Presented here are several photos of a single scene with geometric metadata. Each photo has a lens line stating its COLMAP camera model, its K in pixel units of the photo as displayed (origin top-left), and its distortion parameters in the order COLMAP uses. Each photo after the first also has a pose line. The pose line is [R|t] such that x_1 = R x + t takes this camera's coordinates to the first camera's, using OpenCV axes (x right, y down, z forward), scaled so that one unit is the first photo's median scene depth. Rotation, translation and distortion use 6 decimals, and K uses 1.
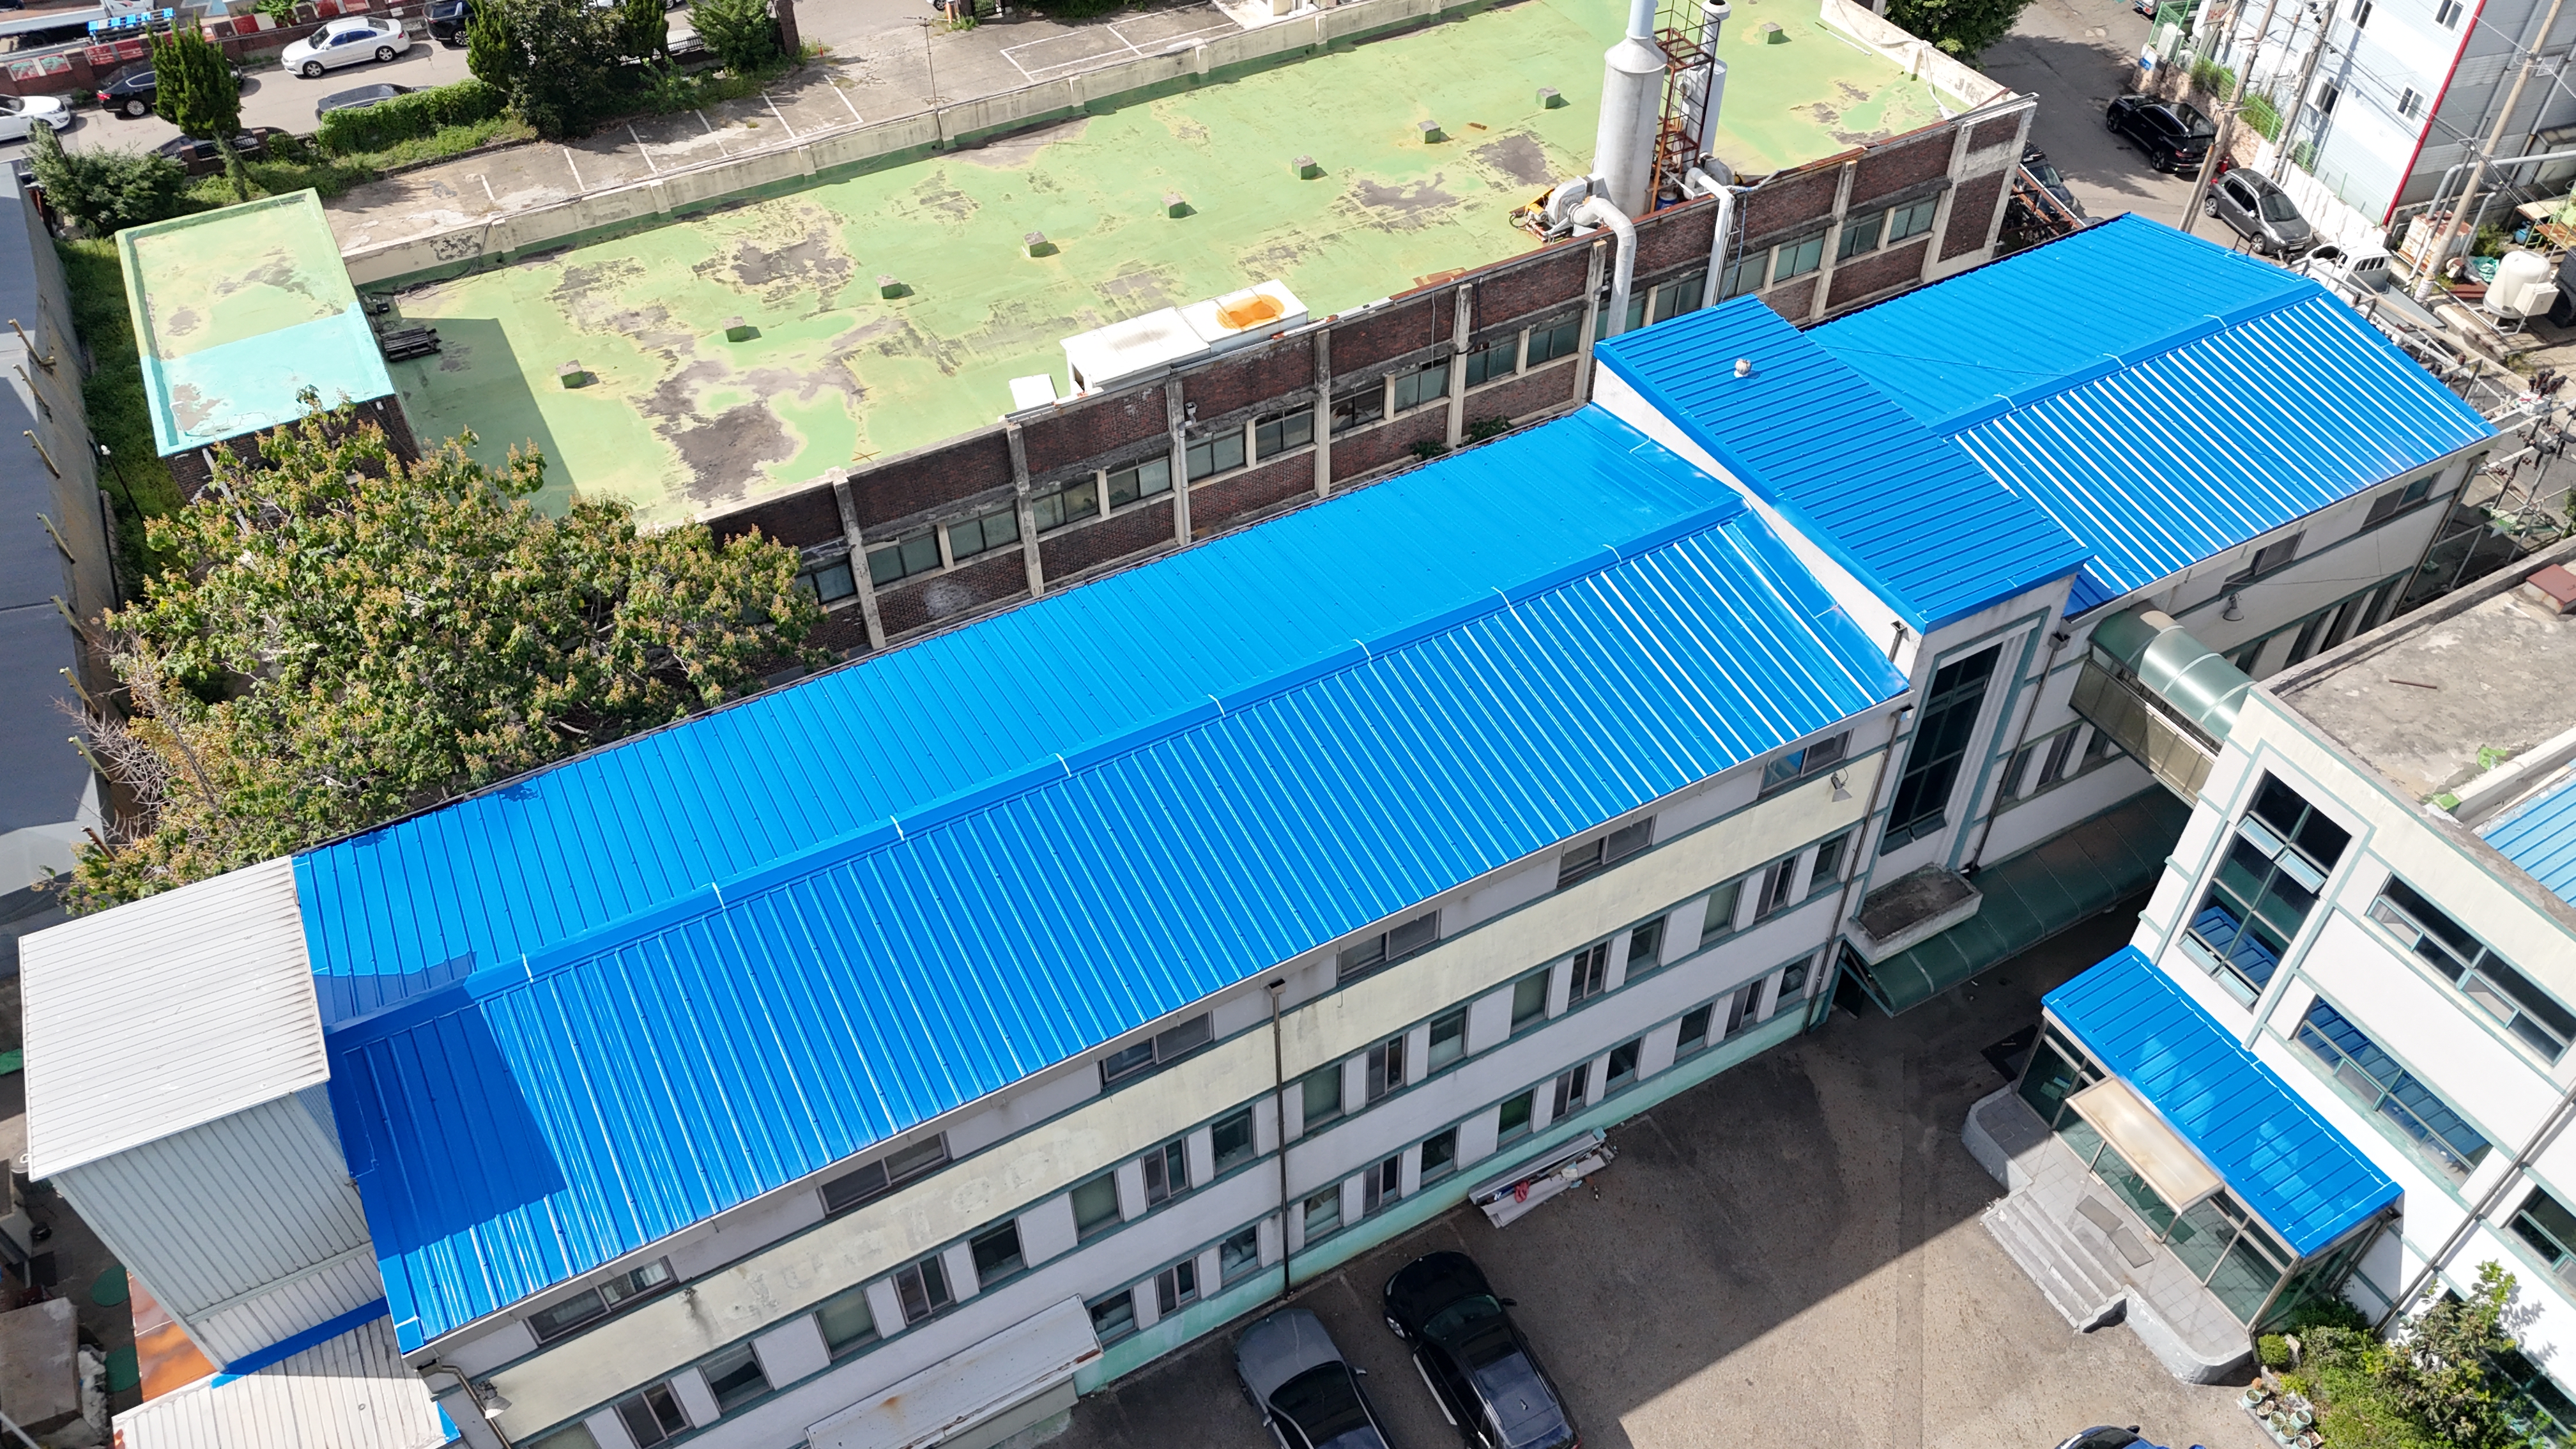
lens RADIAL K [[1910.4, 0, 1304.3], [0, 1910.4, 737.1], [0, 0, 1]] dist [0.078347, -0.076877]
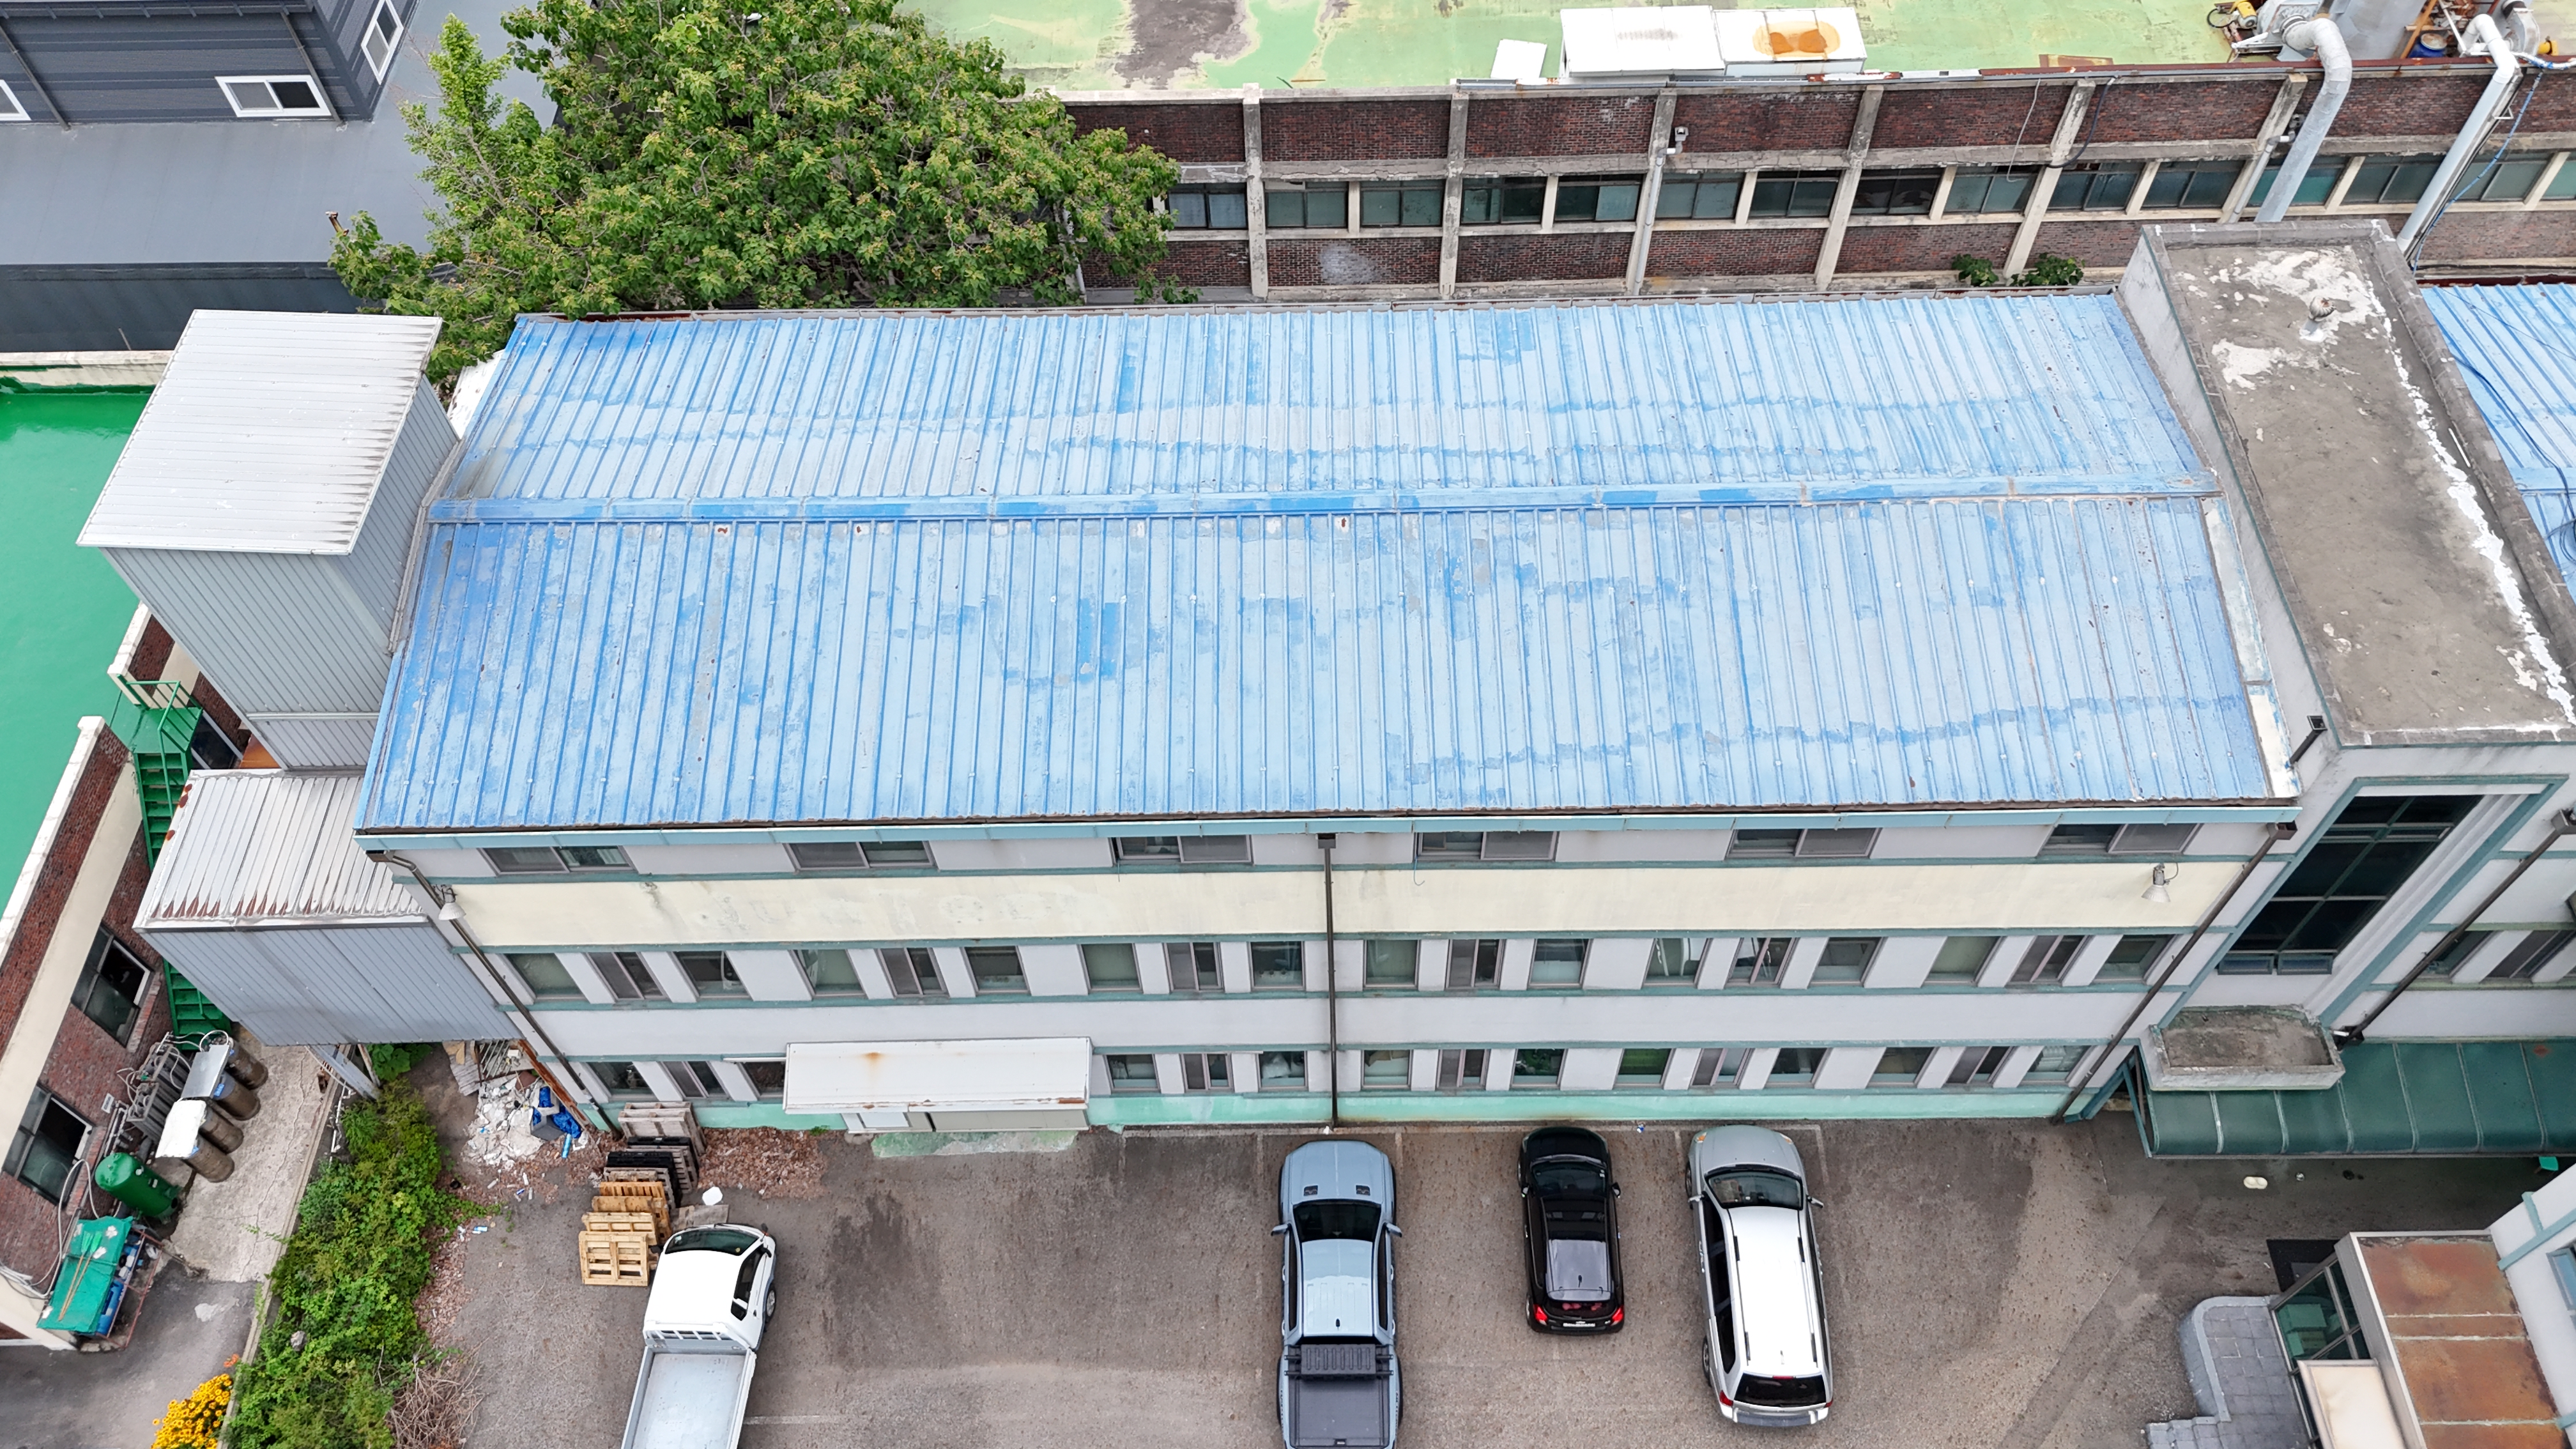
lens RADIAL K [[1910.4, 0, 1295.1], [0, 1910.4, 735.4], [0, 0, 1]] dist [0.078347, -0.076877]
pose [[0.879370, 0.387249, -0.277031, 0.146422], [-0.331580, 0.915617, 0.227376, -0.077919], [0.341706, -0.108089, 0.933571, 0.149602]]
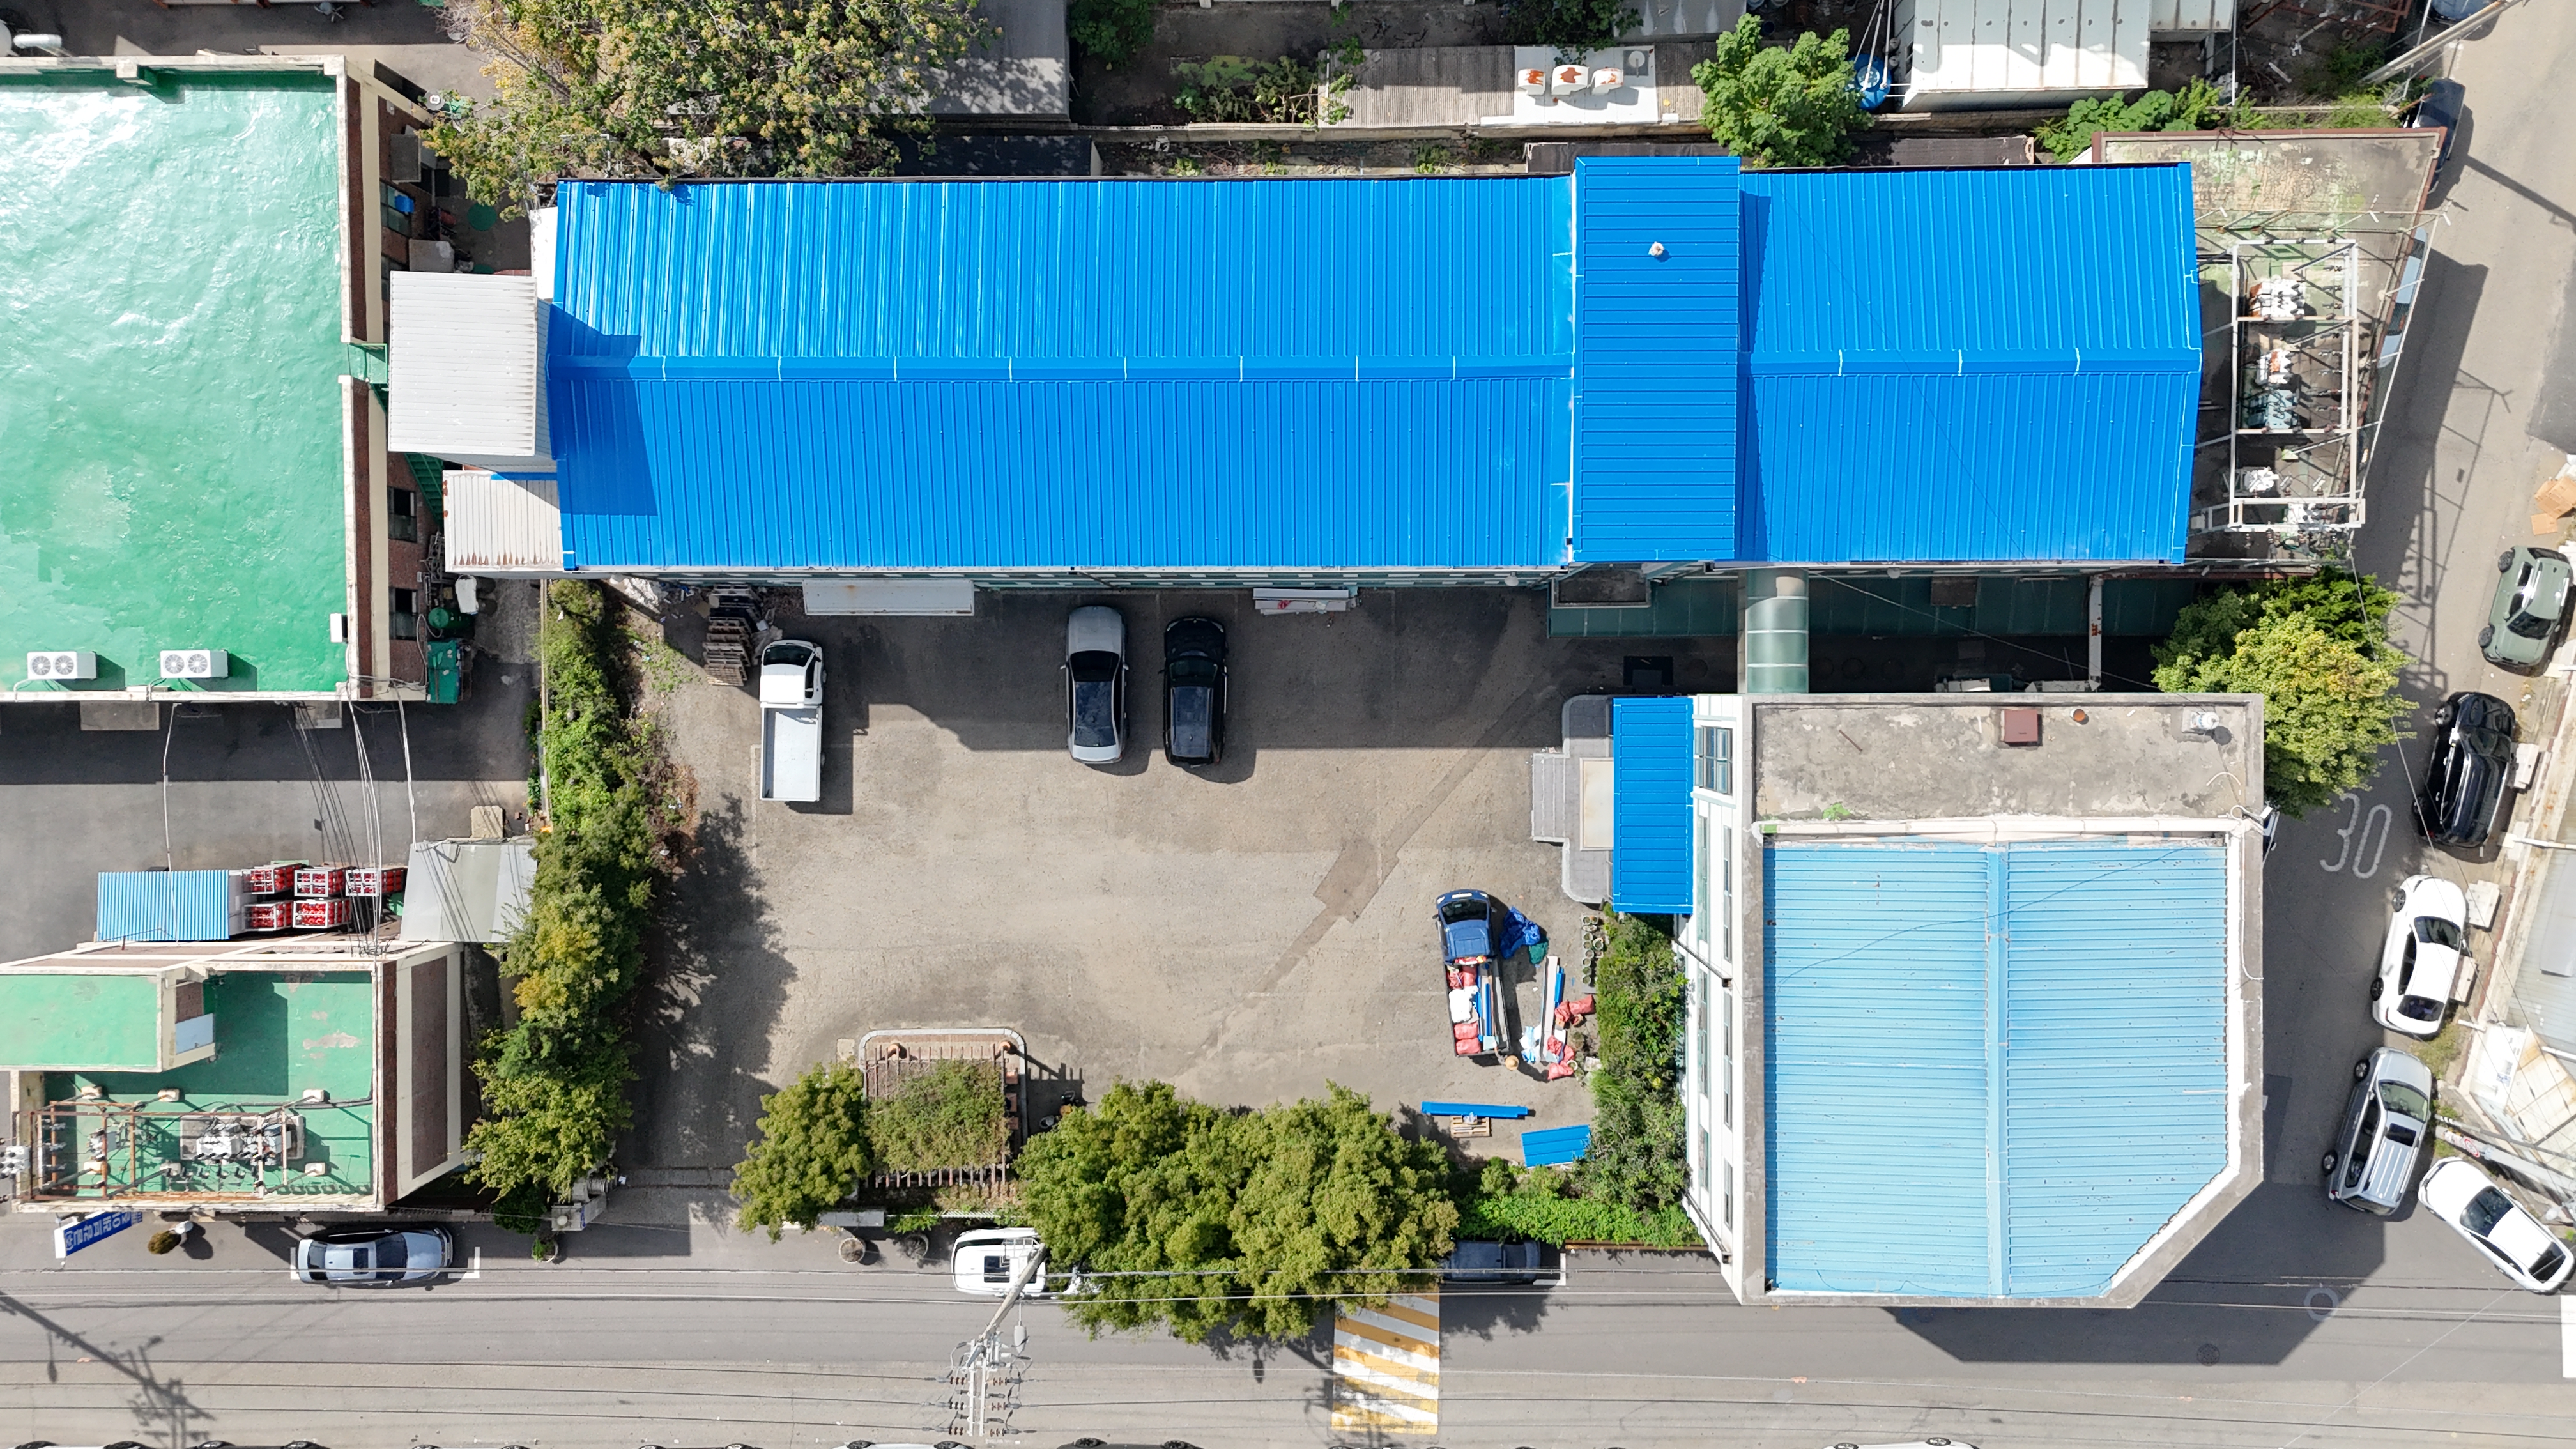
lens RADIAL K [[1910.4, 0, 1295.2], [0, 1910.4, 746.7], [0, 0, 1]] dist [0.078347, -0.076877]
pose [[0.878148, 0.478389, 0.000650, 0.170372], [-0.329358, 0.603594, 0.726084, -0.788425], [0.346958, -0.637823, 0.687606, -0.123947]]
